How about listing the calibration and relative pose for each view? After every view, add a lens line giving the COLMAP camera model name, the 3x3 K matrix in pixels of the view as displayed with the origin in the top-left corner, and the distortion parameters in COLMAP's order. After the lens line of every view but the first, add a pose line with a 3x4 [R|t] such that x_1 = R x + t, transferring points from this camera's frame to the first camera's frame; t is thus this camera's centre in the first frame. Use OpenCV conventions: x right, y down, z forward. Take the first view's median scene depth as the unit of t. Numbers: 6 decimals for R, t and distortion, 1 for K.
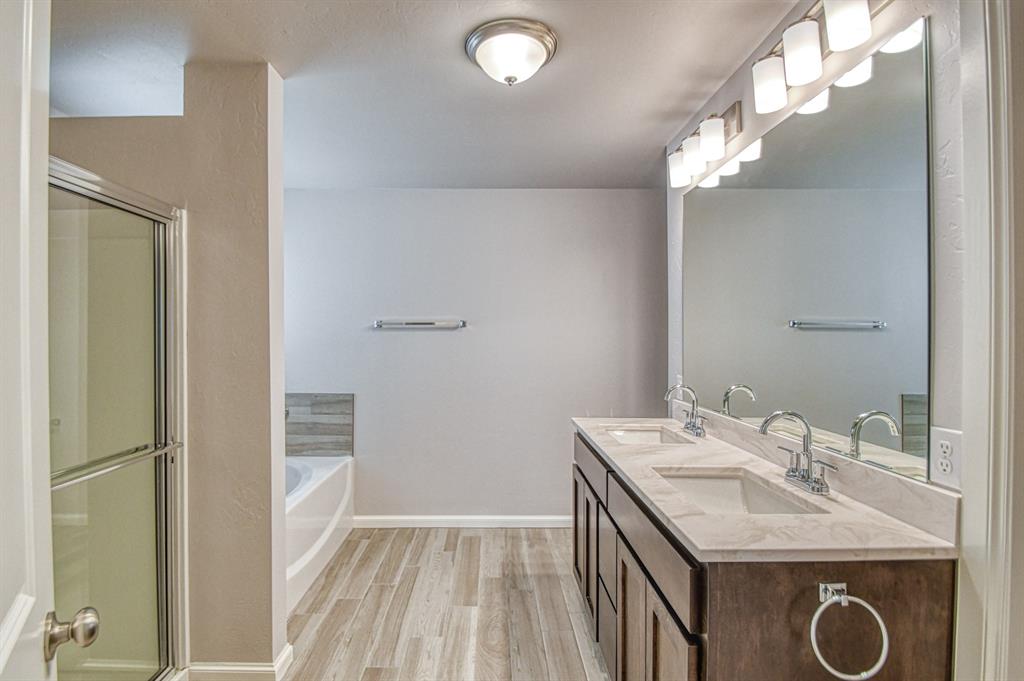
lens RADIAL K [[490.4, 0, 496.6], [0, 490.4, 334.5], [0, 0, 1]] dist [-0.000662, -0.012800]
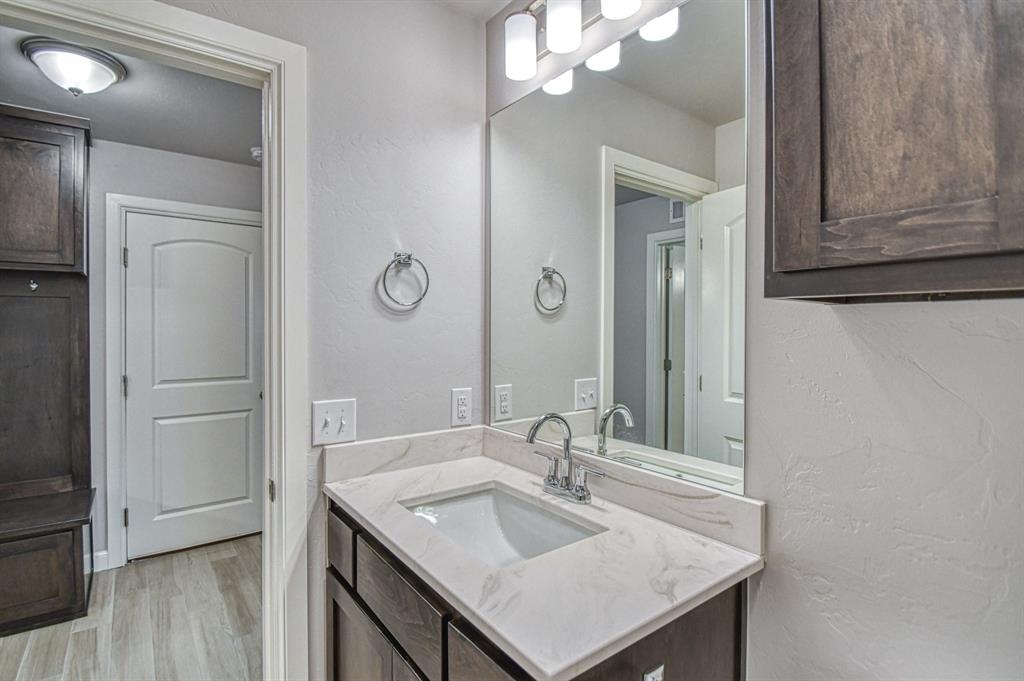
lens RADIAL K [[490.4, 0, 496.6], [0, 490.4, 334.5], [0, 0, 1]] dist [-0.000662, -0.012800]
pose [[0.812418, 0.001464, 0.583074, -0.001748], [-0.011769, 0.999834, 0.013888, 0.002463], [-0.582957, -0.018145, 0.812300, 0.337712]]
